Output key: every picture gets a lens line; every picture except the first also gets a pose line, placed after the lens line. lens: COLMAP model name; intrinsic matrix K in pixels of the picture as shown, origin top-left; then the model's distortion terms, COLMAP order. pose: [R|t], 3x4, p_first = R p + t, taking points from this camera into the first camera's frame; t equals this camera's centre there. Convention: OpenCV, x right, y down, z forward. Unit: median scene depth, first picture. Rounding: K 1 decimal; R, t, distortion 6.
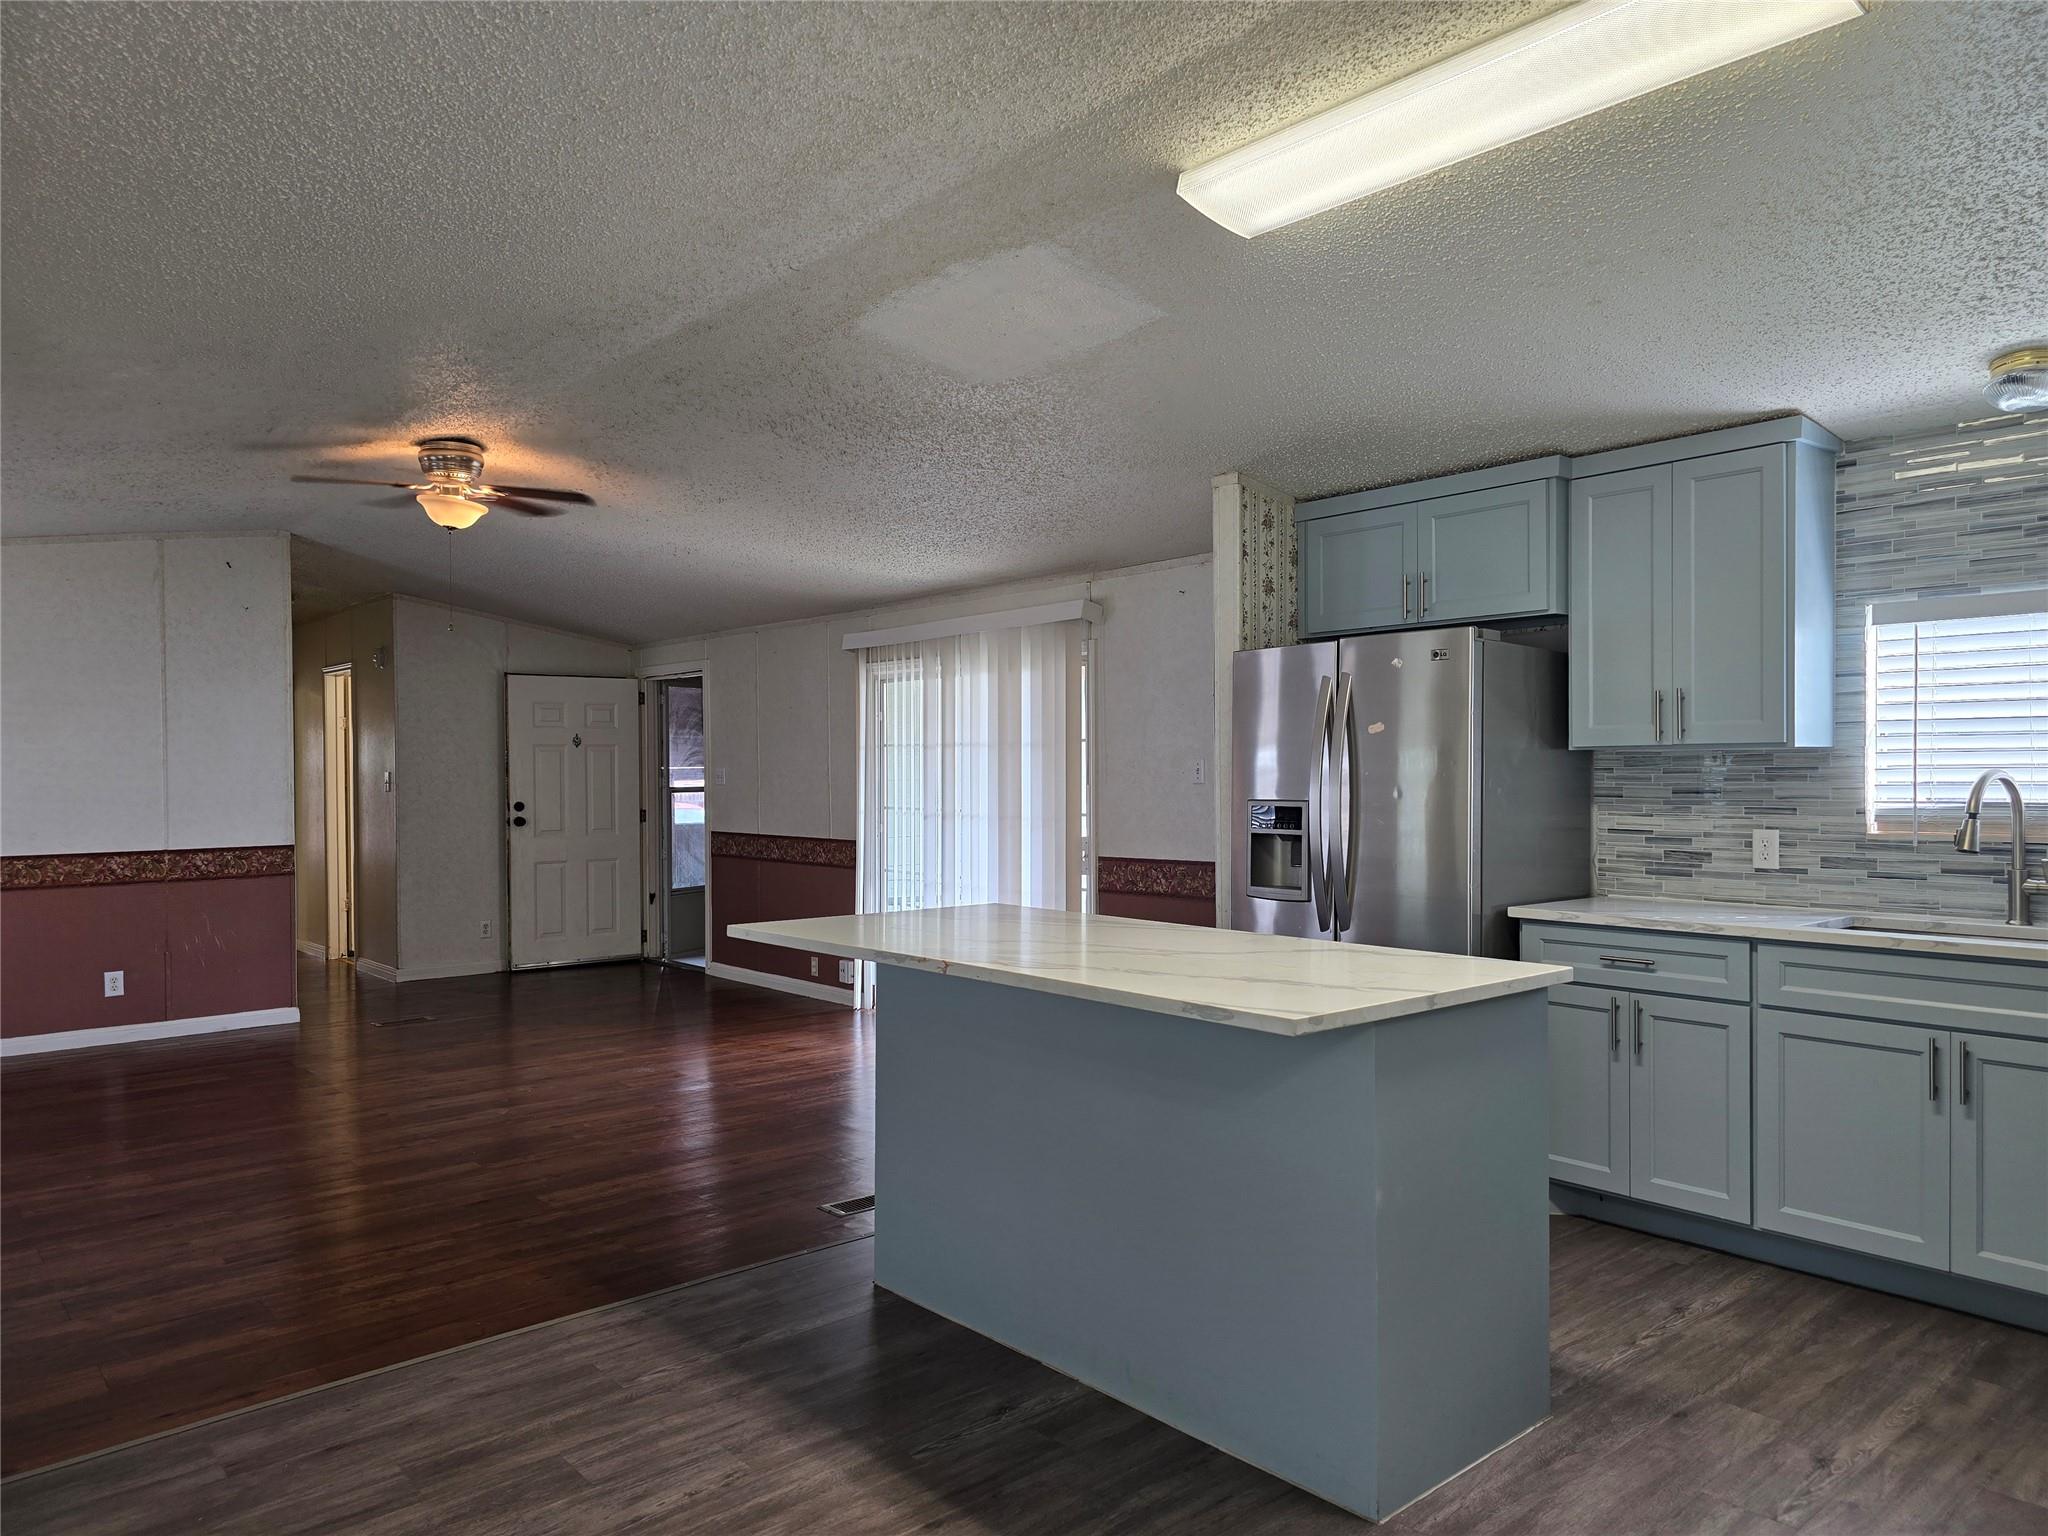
lens RADIAL K [[1367.5, 0, 1012.6], [0, 1367.5, 780.8], [0, 0, 1]] dist [0.065594, -0.049112]
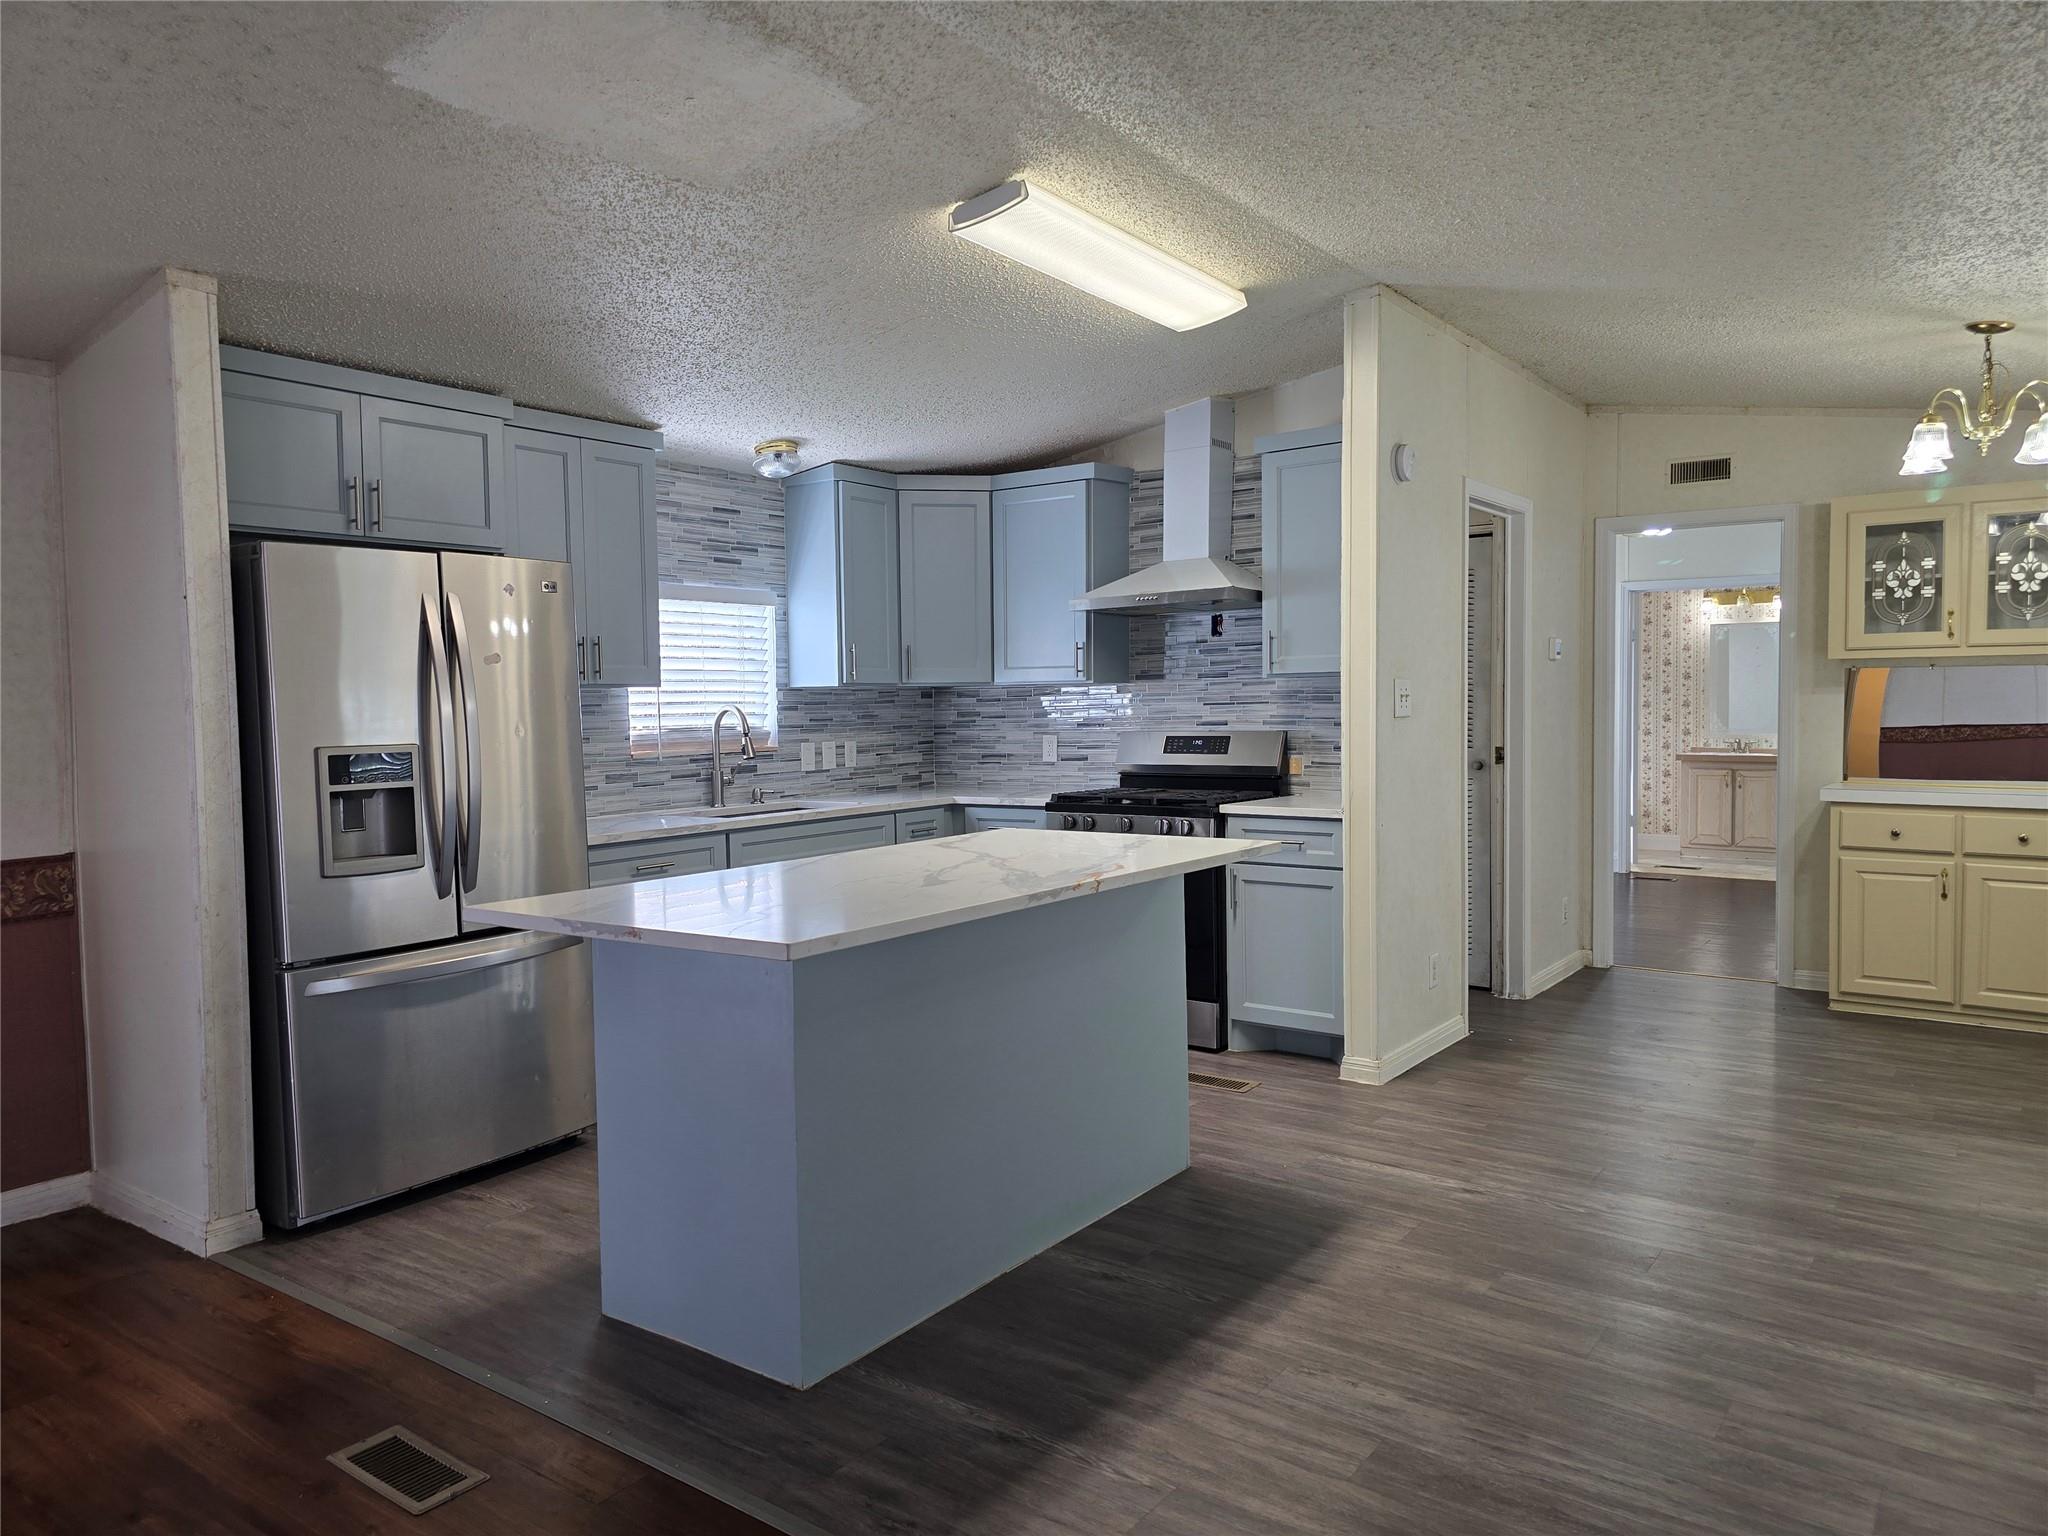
lens RADIAL K [[1367.5, 0, 1013.6], [0, 1367.5, 769.4], [0, 0, 1]] dist [0.065594, -0.049112]
pose [[-0.207474, -0.040169, 0.977416, -0.780831], [0.027089, 0.998538, 0.046787, 0.000799], [-0.977865, 0.036184, -0.206082, 0.963884]]
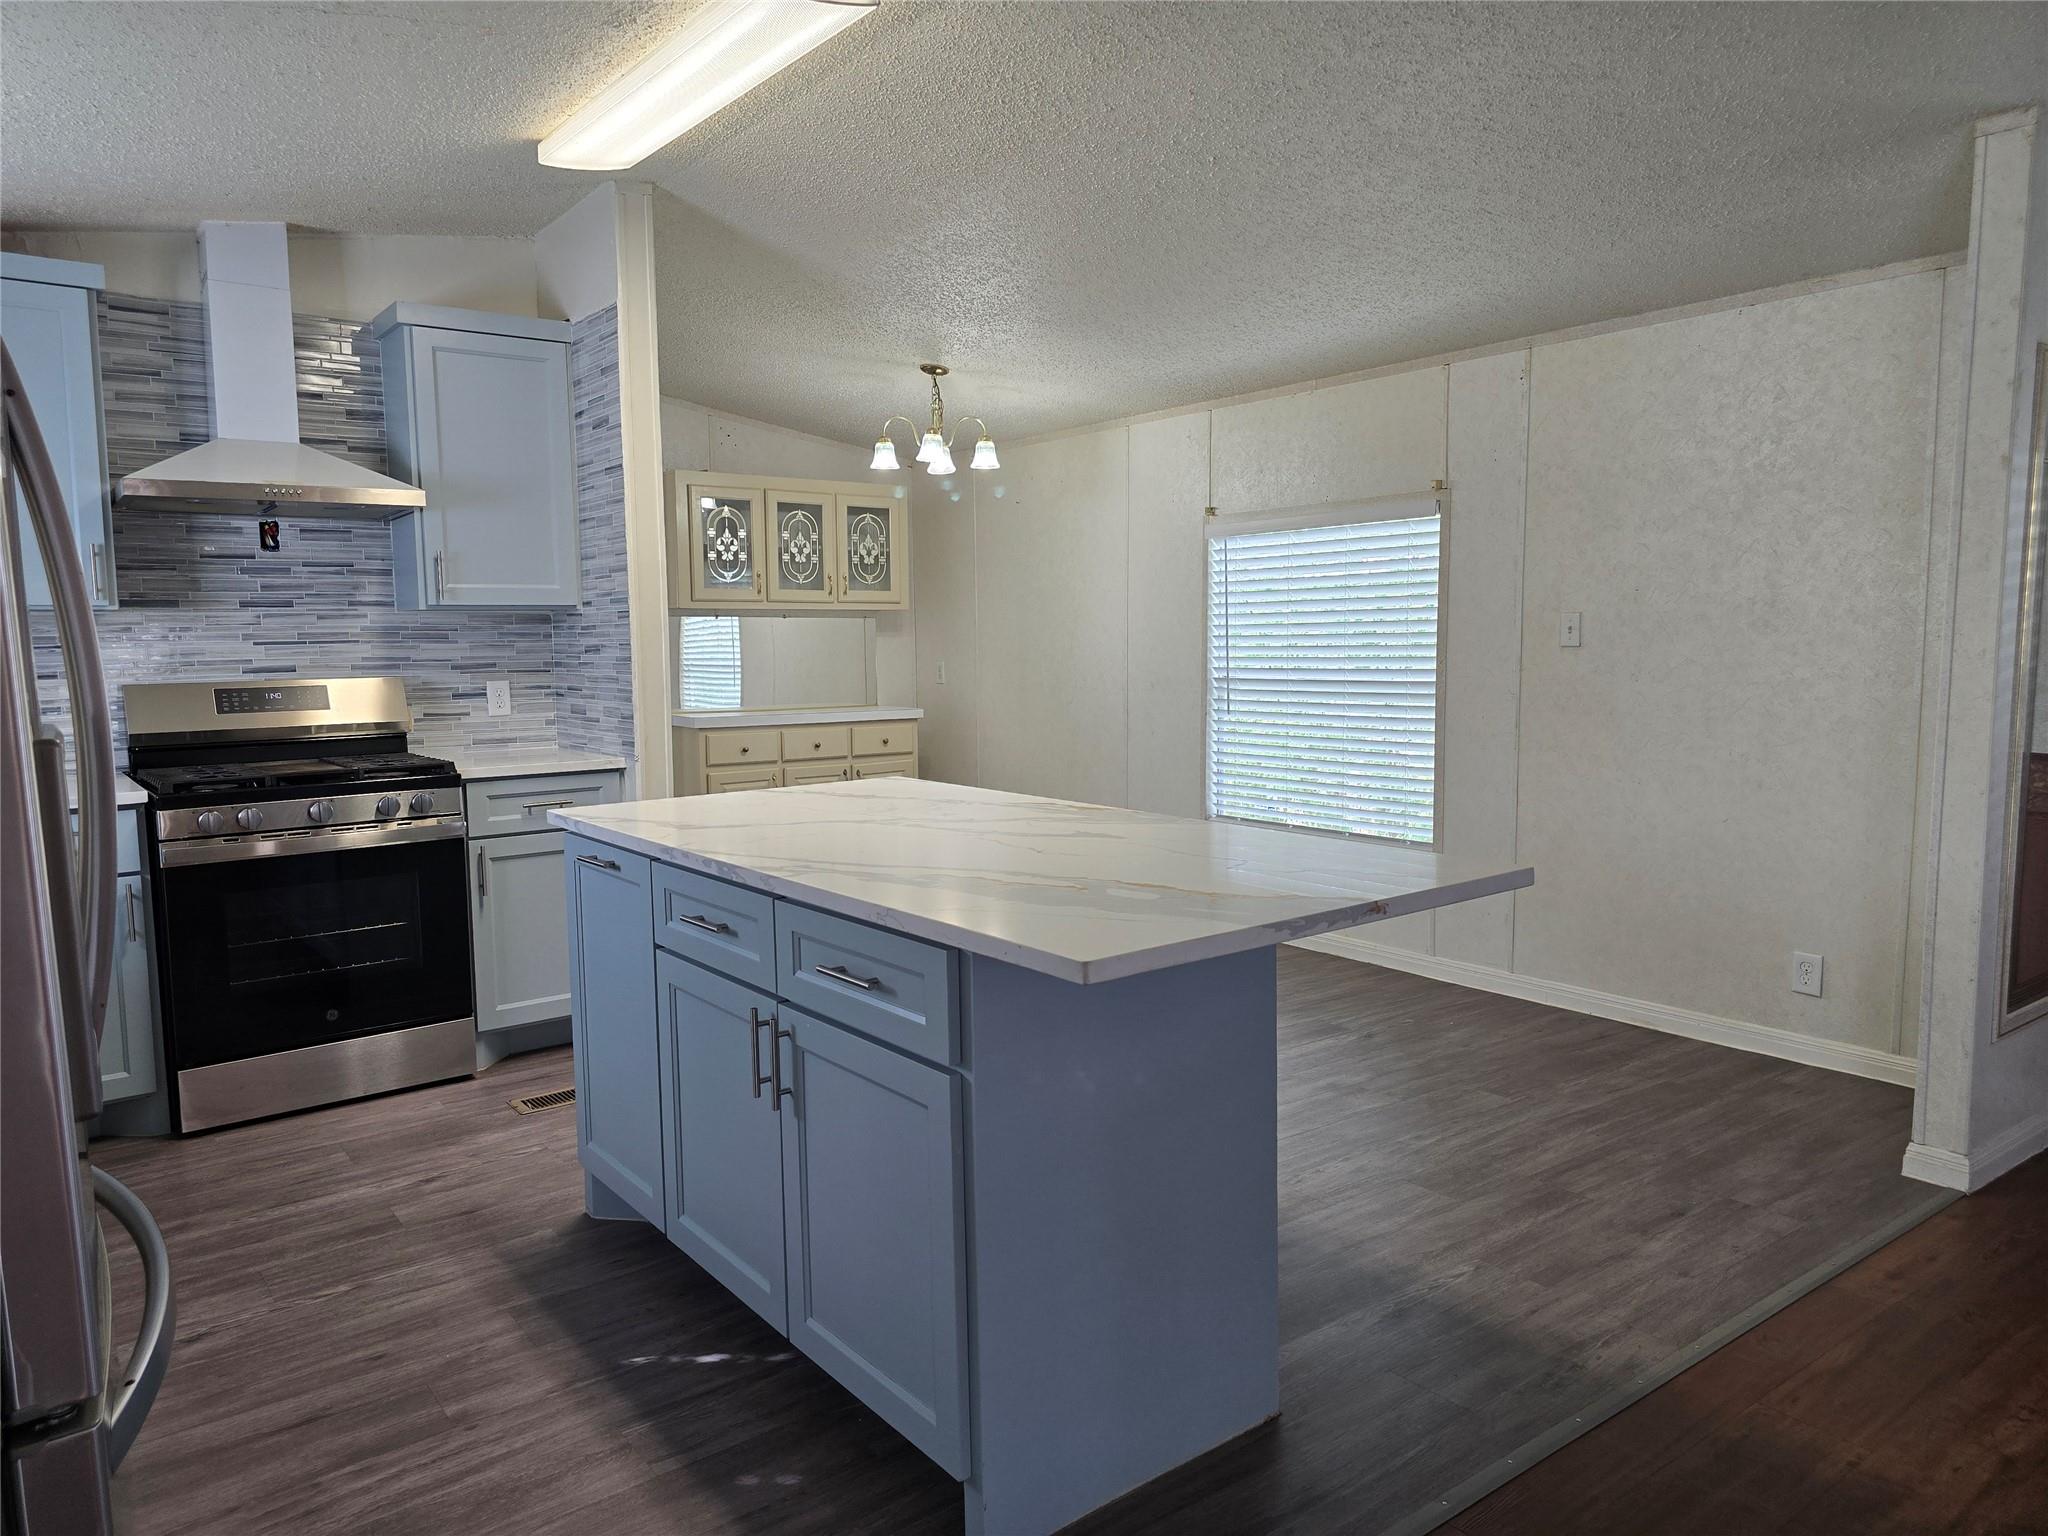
lens RADIAL K [[1367.5, 0, 986.0], [0, 1367.5, 767.5], [0, 0, 1]] dist [0.065594, -0.049112]
pose [[-0.996661, 0.009429, 0.081101, -0.018584], [0.018385, 0.993717, 0.110405, -0.008130], [-0.079550, 0.111528, -0.990572, 1.513321]]
